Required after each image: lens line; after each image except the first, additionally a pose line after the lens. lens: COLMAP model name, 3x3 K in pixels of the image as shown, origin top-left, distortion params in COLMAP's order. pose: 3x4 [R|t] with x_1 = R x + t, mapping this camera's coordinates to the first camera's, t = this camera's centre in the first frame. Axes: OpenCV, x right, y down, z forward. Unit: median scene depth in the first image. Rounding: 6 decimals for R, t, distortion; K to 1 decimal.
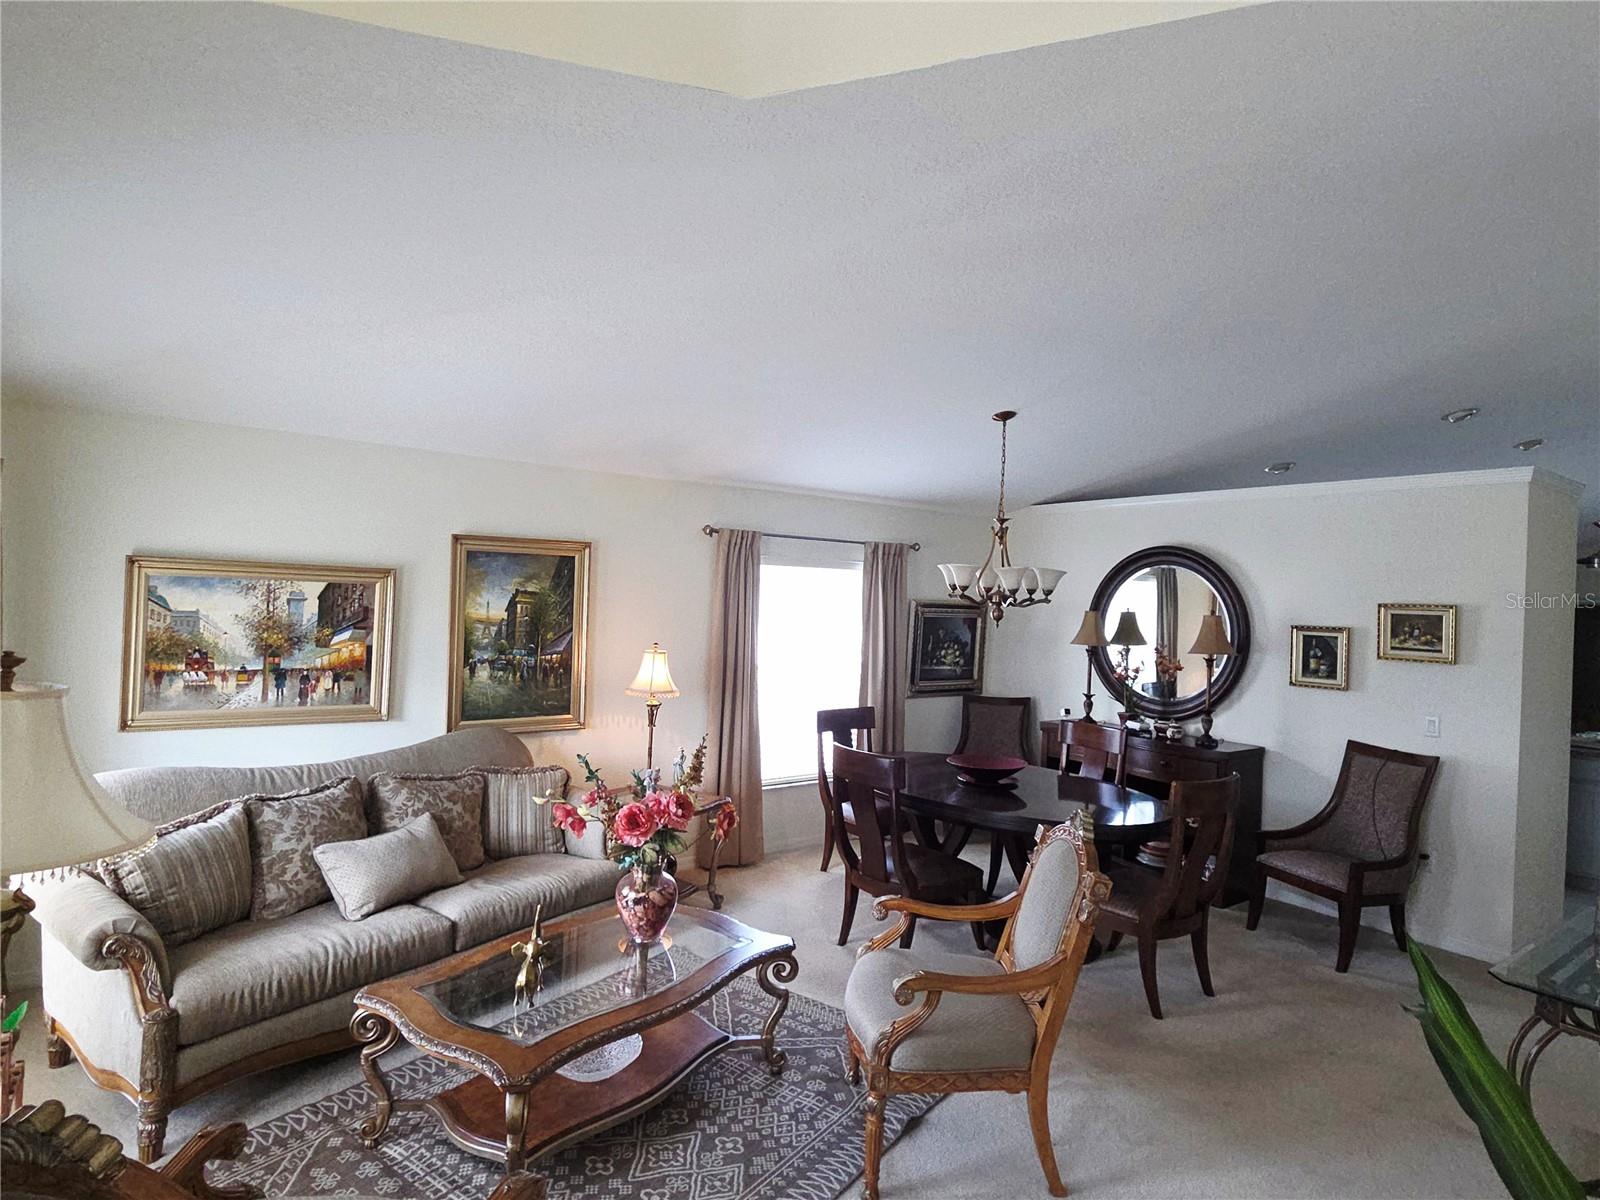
lens RADIAL K [[884.6, 0, 811.4], [0, 884.6, 596.9], [0, 0, 1]] dist [0.002000, -0.001448]
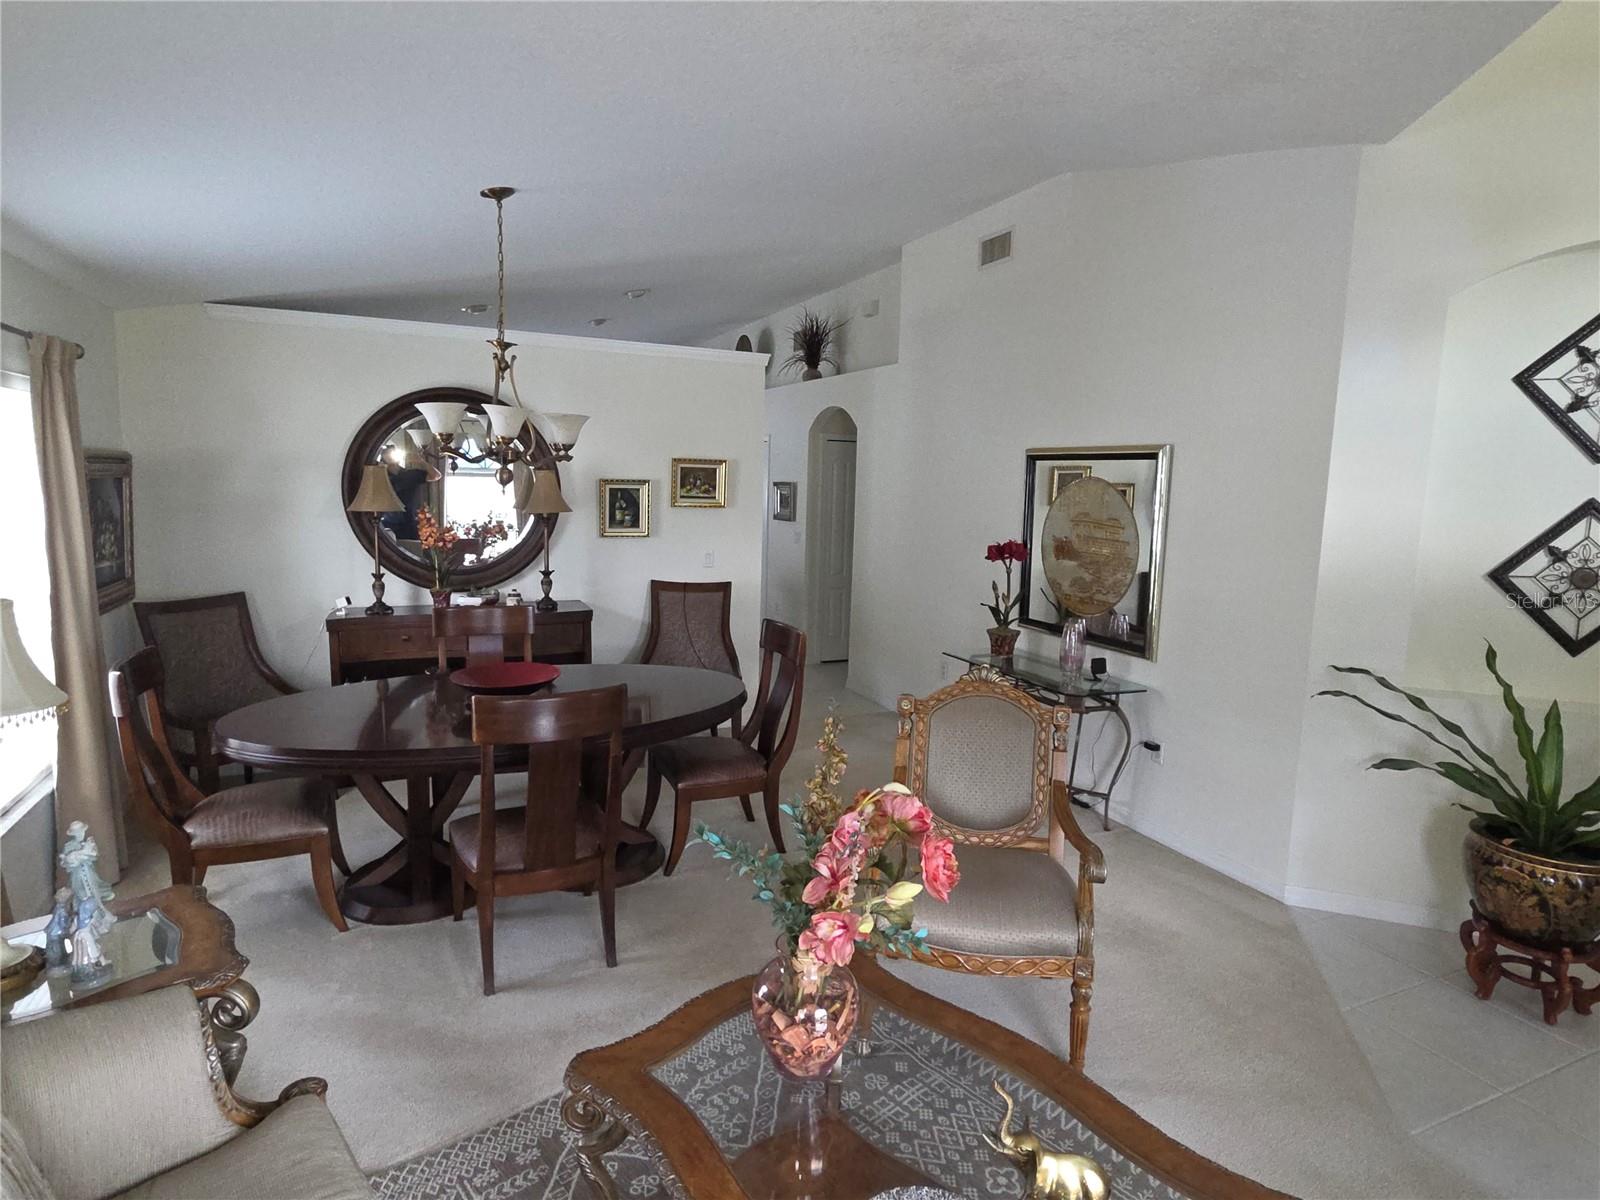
lens RADIAL K [[884.6, 0, 811.4], [0, 884.6, 596.9], [0, 0, 1]] dist [0.002000, -0.001448]
pose [[0.208335, -0.155509, 0.965616, -0.503649], [-0.020021, 0.986394, 0.163175, -0.006535], [-0.977853, -0.053328, 0.202387, 0.649645]]
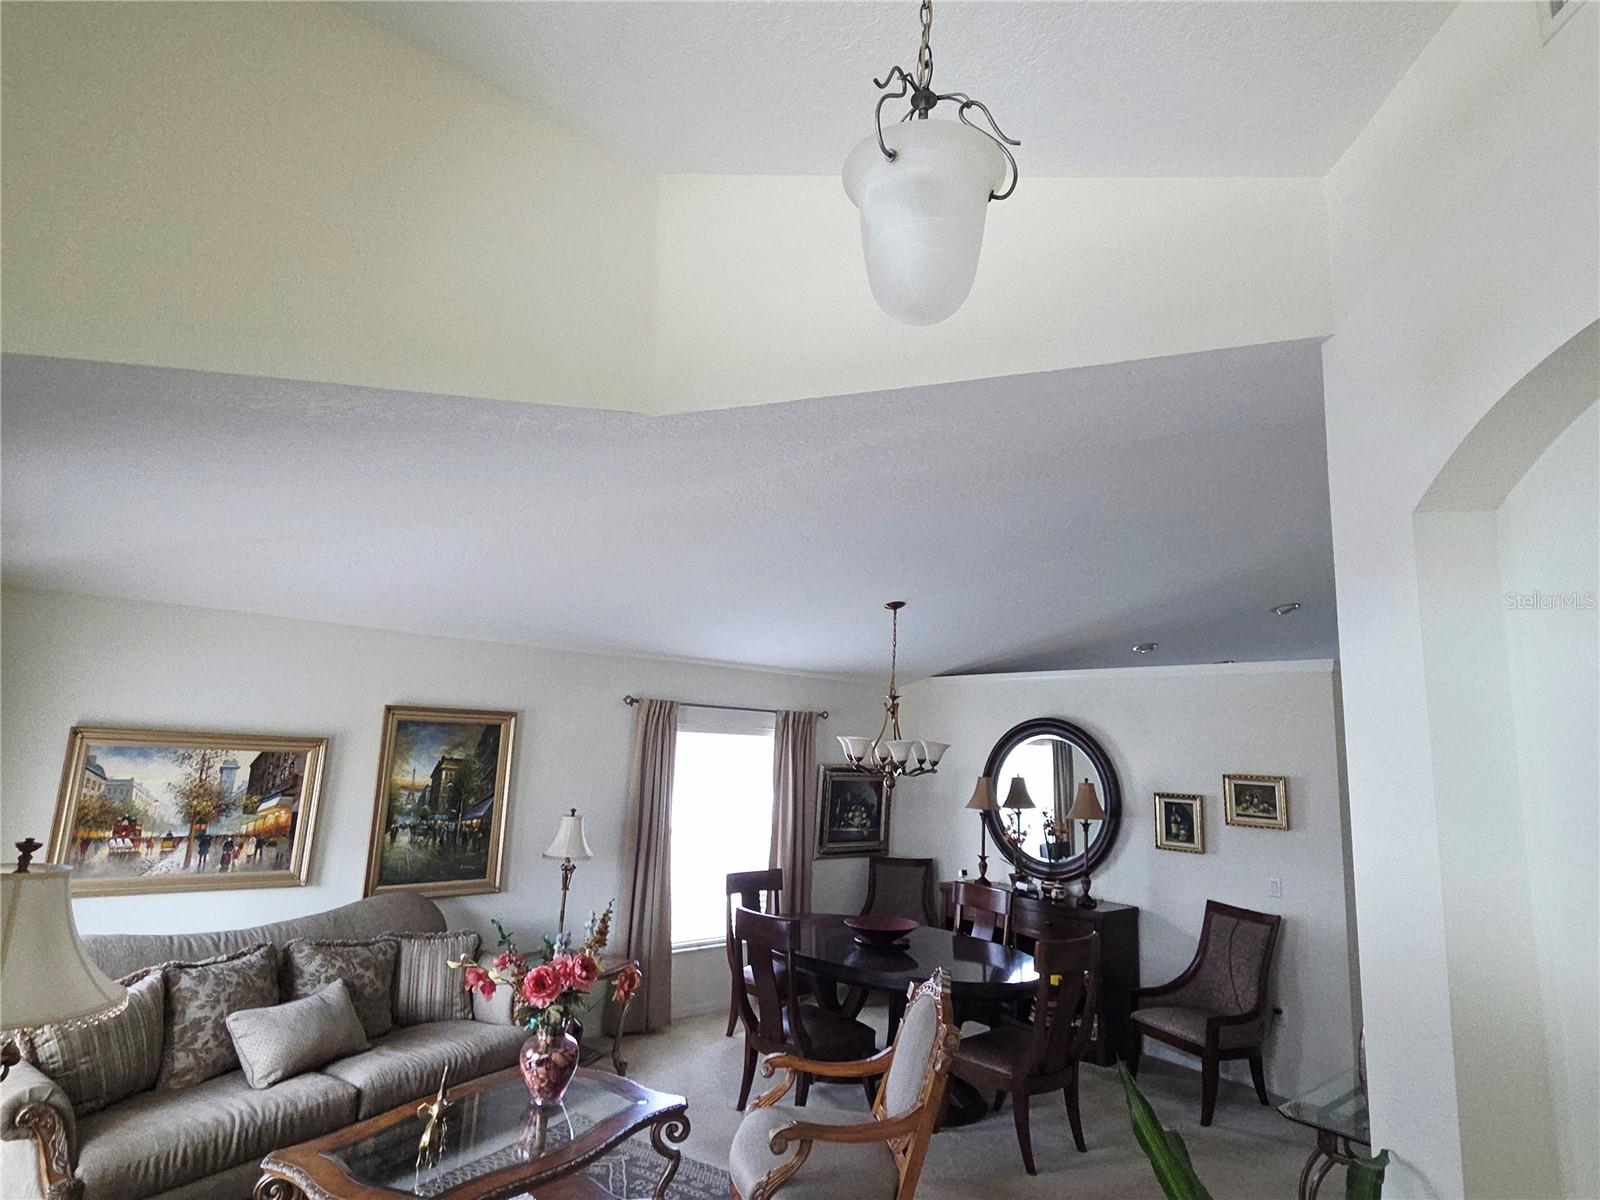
lens RADIAL K [[884.6, 0, 811.4], [0, 884.6, 596.9], [0, 0, 1]] dist [0.002000, -0.001448]
pose [[0.997056, 0.019785, 0.074080, 0.029039], [-0.007074, 0.985751, -0.168063, -0.024749], [-0.076350, 0.167044, 0.982989, -0.124385]]
